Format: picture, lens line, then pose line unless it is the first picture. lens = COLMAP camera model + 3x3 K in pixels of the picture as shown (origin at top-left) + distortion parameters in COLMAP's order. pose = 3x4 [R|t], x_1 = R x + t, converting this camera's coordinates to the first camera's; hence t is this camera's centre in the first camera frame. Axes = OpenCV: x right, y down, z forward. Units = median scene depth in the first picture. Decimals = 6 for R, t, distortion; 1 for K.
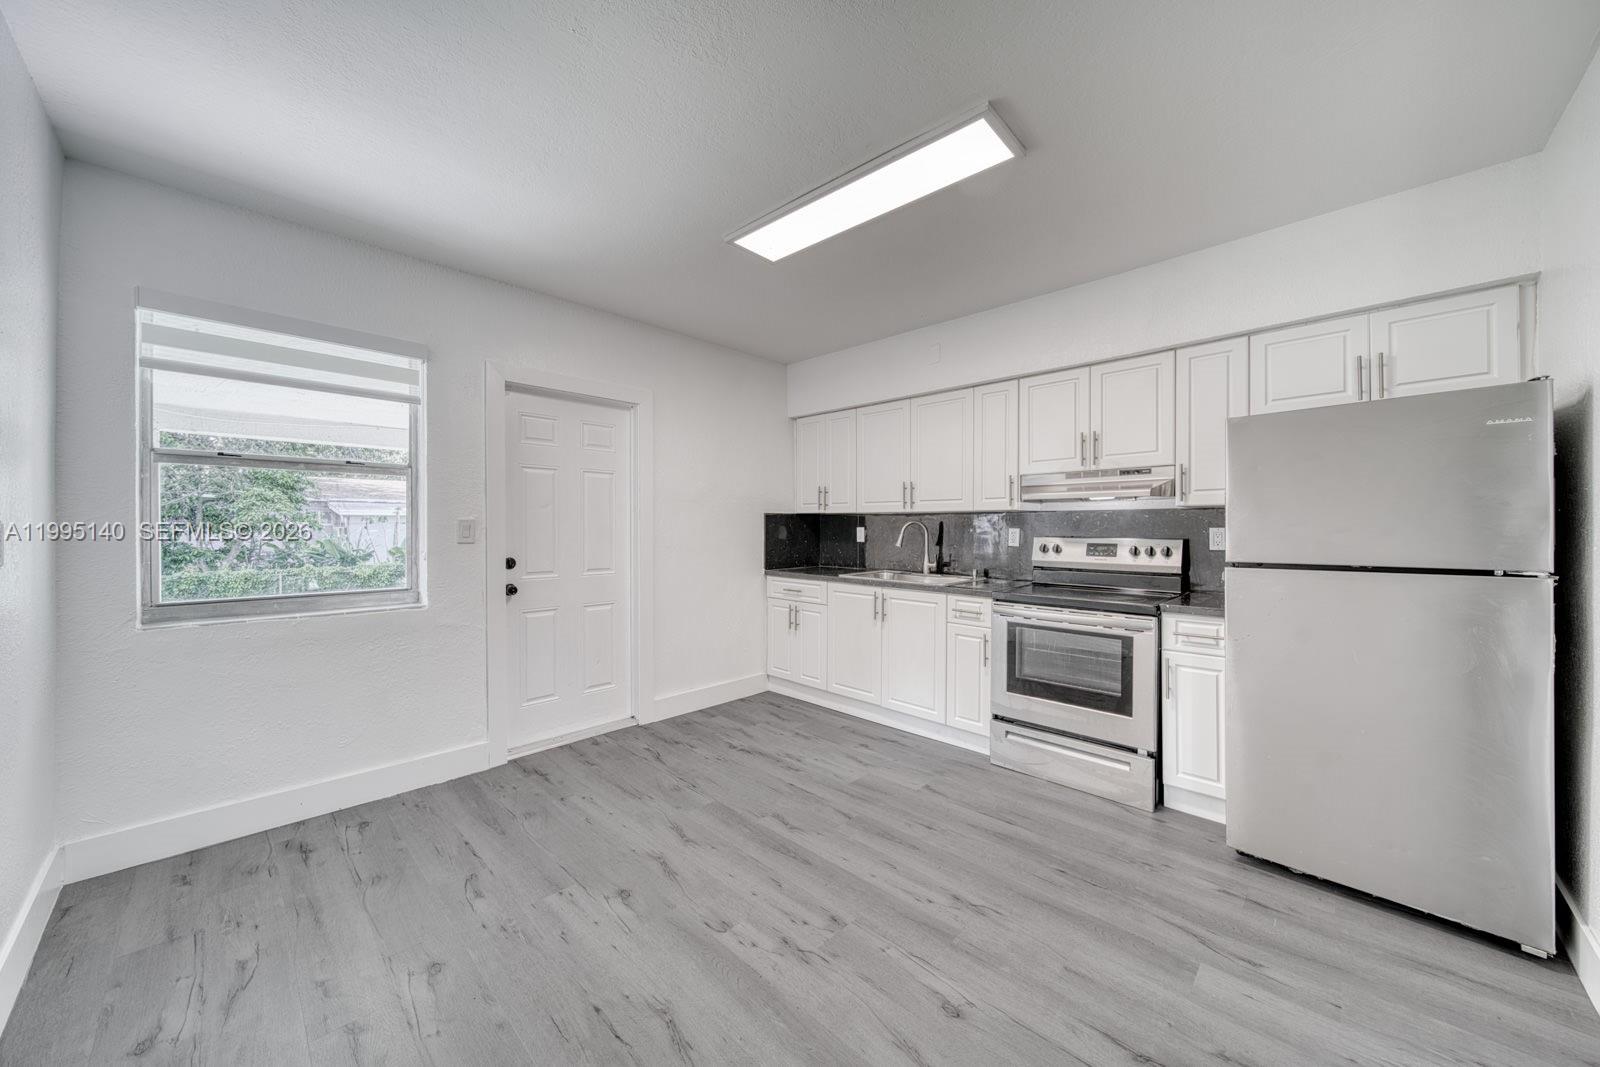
lens RADIAL K [[586.4, 0, 815.1], [0, 586.4, 535.9], [0, 0, 1]] dist [-0.000691, -0.000600]
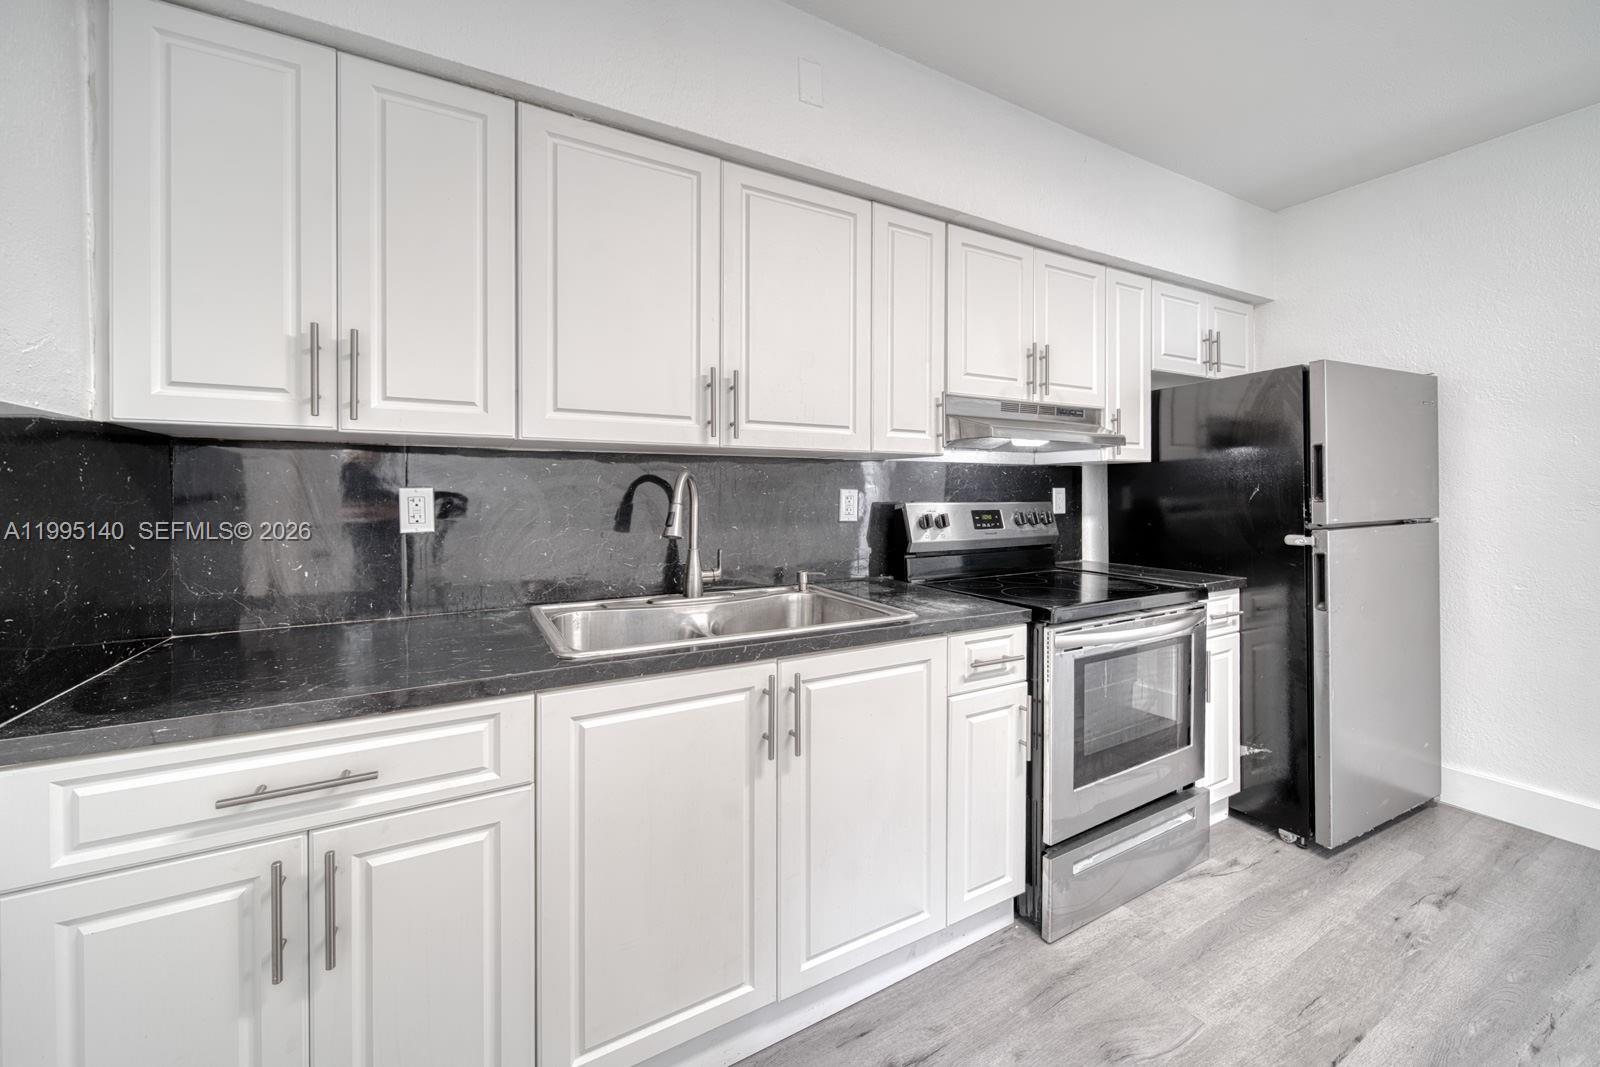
lens RADIAL K [[586.4, 0, 855.5], [0, 586.4, 501.7], [0, 0, 1]] dist [-0.000691, -0.000600]
pose [[0.292791, -0.014420, 0.956068, -0.241051], [0.020053, 0.999759, 0.008938, -0.007596], [-0.955966, 0.016555, 0.293010, 1.022046]]
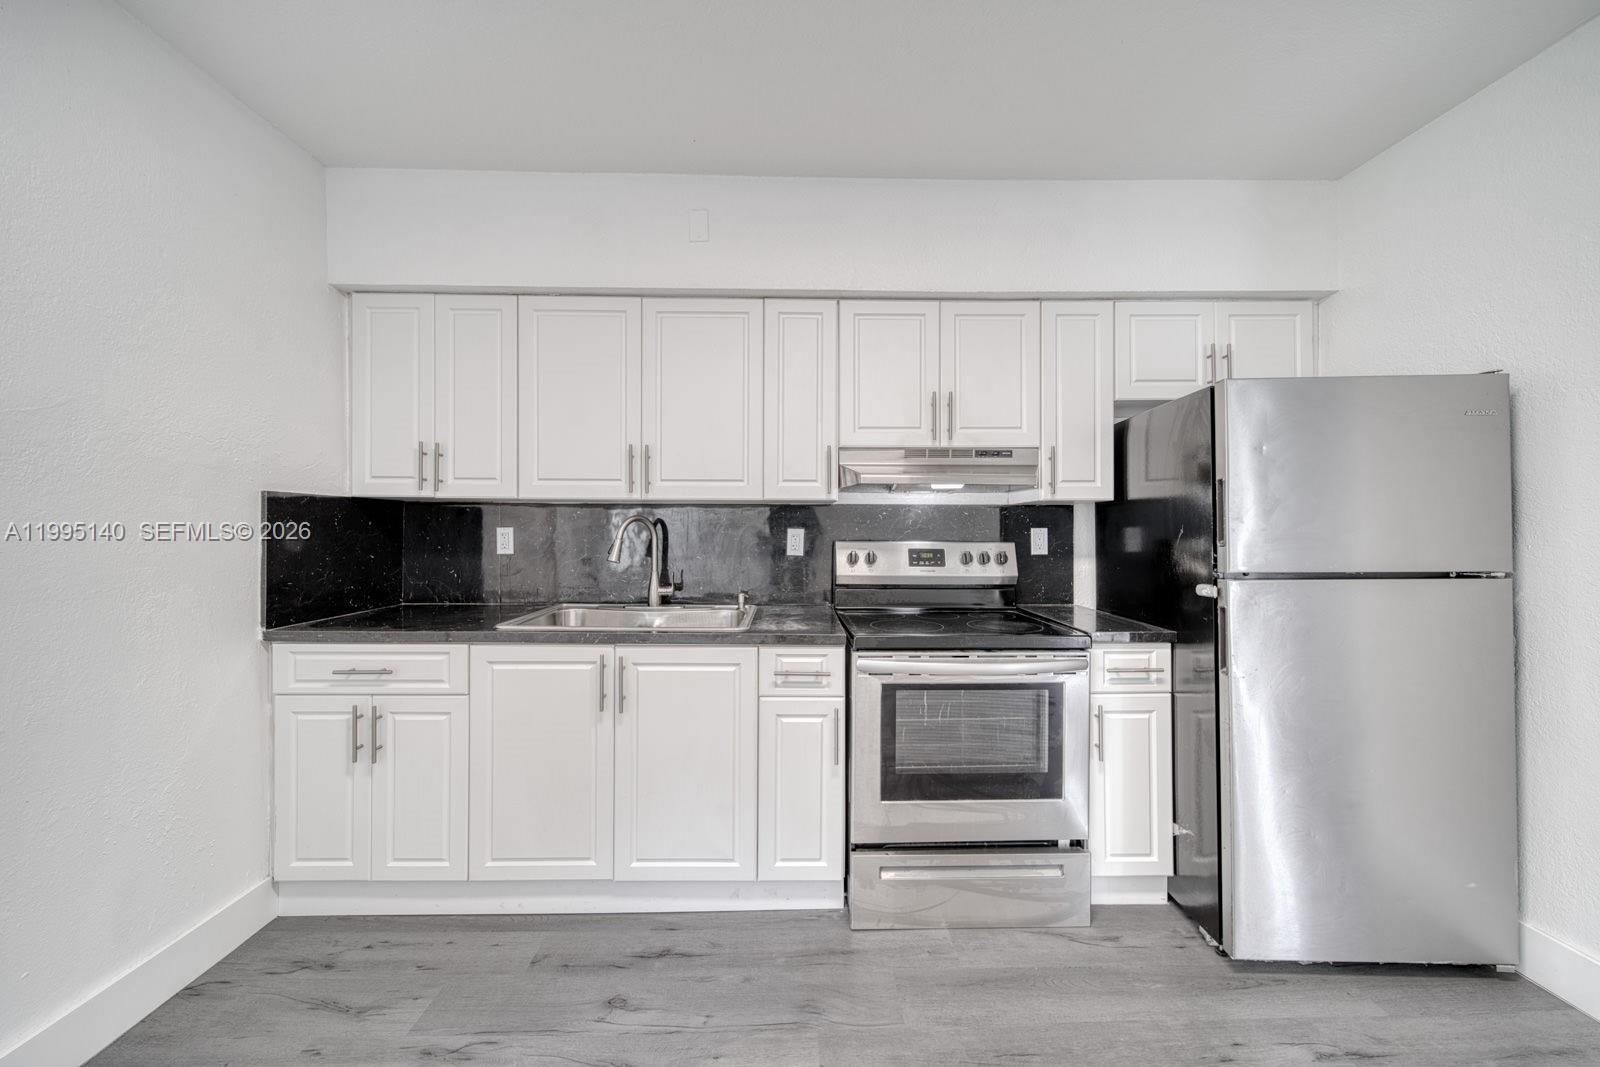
lens RADIAL K [[579.0, 0, 830.3], [0, 579.0, 535.0], [0, 0, 1]] dist [-0.001035, -0.000419]
pose [[0.714111, -0.003999, 0.700021, -0.120956], [0.009899, 0.999941, -0.004386, -0.003452], [-0.699963, 0.010062, 0.714109, 0.607550]]
